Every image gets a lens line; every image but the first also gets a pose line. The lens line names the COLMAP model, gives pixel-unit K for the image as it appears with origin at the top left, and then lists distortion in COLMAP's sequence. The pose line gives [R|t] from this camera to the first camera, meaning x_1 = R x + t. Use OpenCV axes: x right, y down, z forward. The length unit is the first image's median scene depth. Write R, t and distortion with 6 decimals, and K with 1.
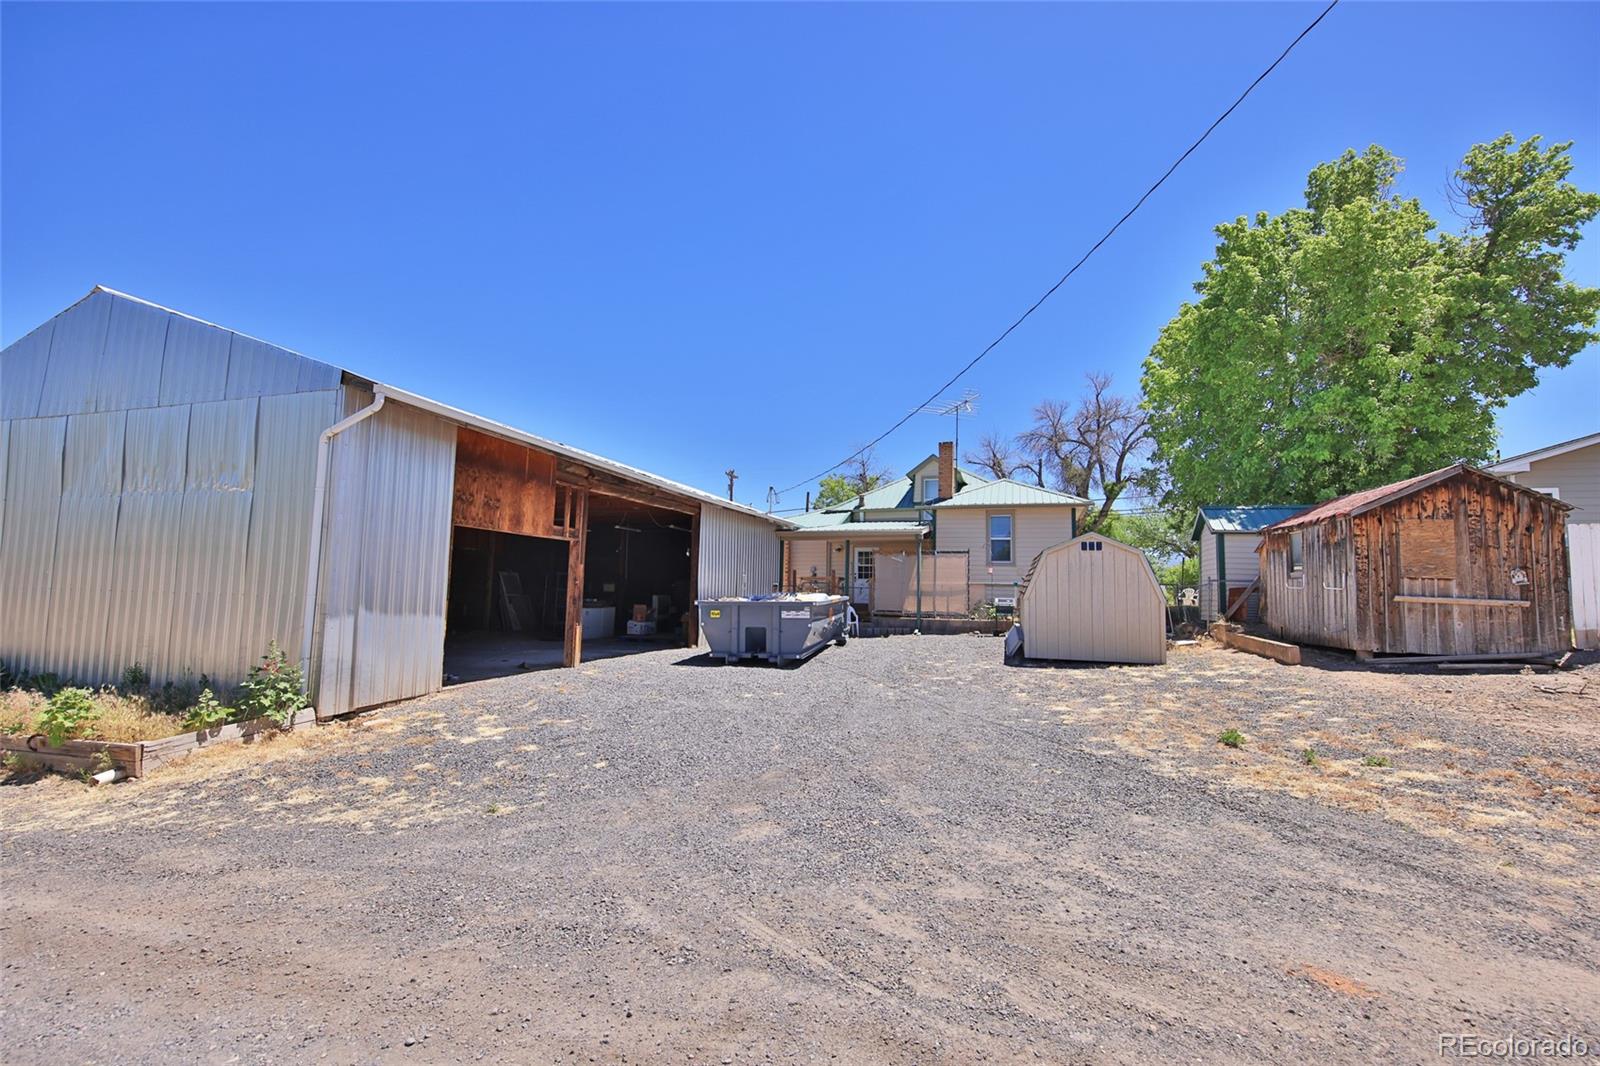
lens RADIAL K [[670.7, 0, 800.0], [0, 670.7, 533.0], [0, 0, 1]] dist [0.002180, -0.000045]
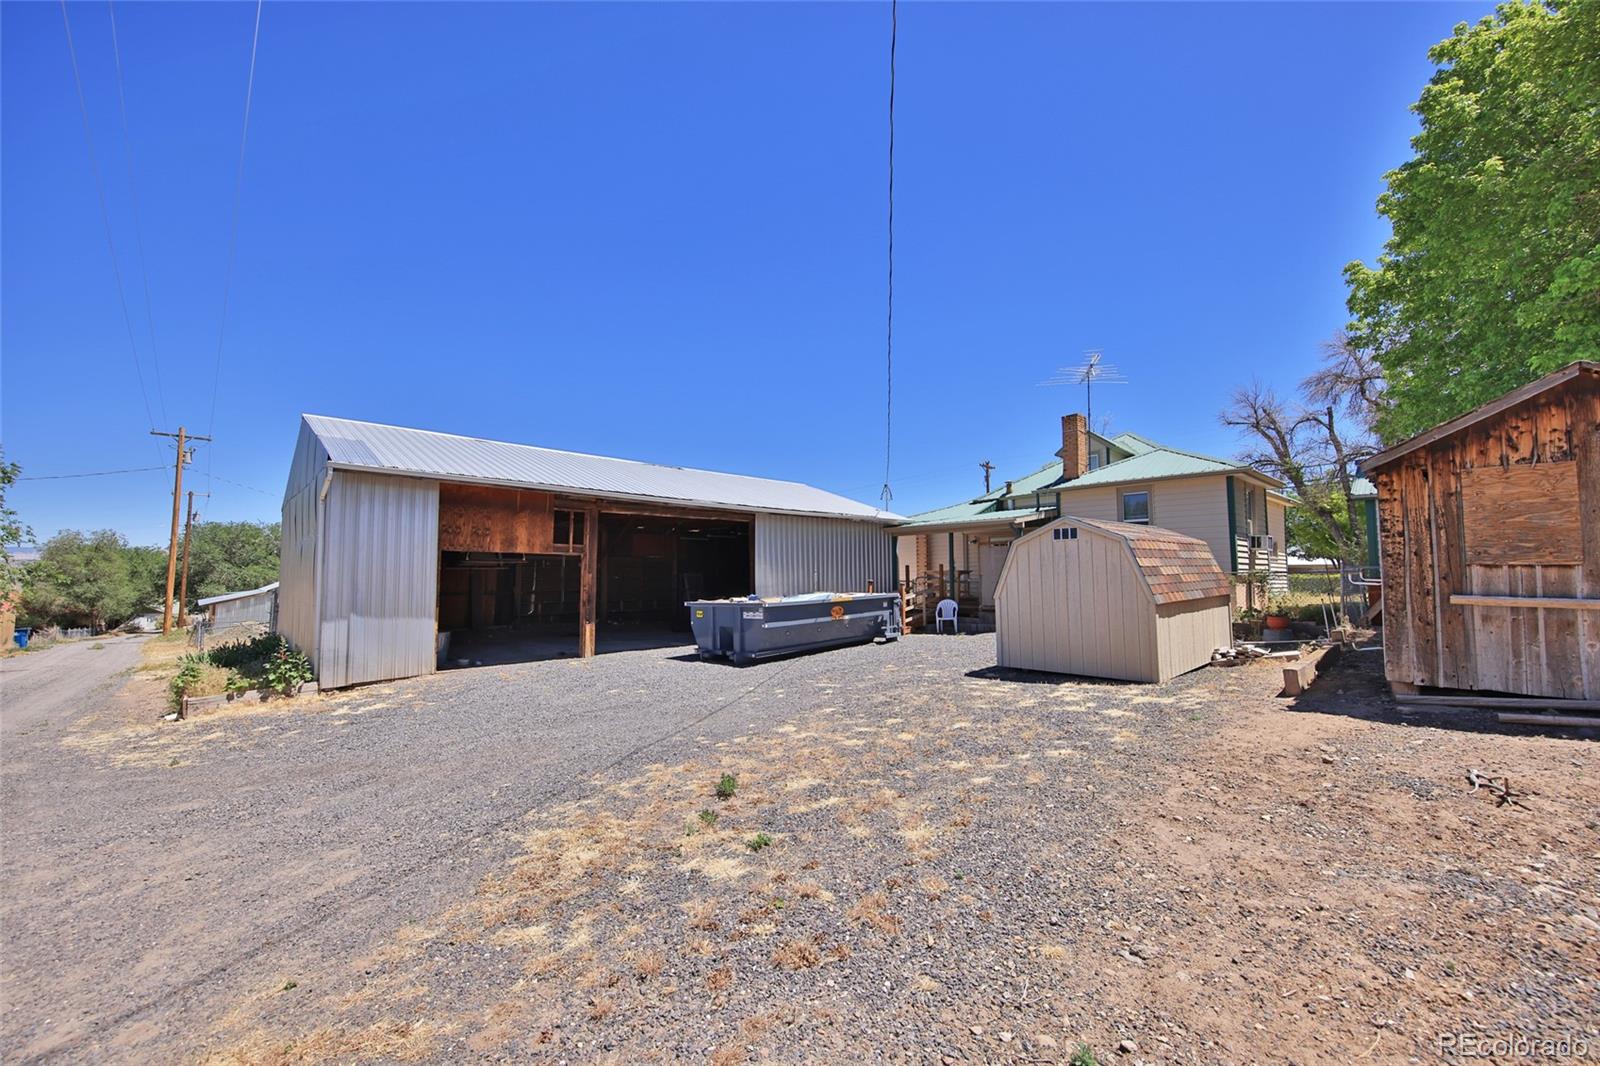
lens RADIAL K [[625.6, 0, 800.0], [0, 625.6, 533.0], [0, 0, 1]] dist [-0.001478, -0.000239]
pose [[0.874545, -0.057042, -0.481579, 0.639794], [0.062926, 0.998010, -0.003939, 0.001701], [0.480845, -0.026859, 0.876394, 0.216164]]
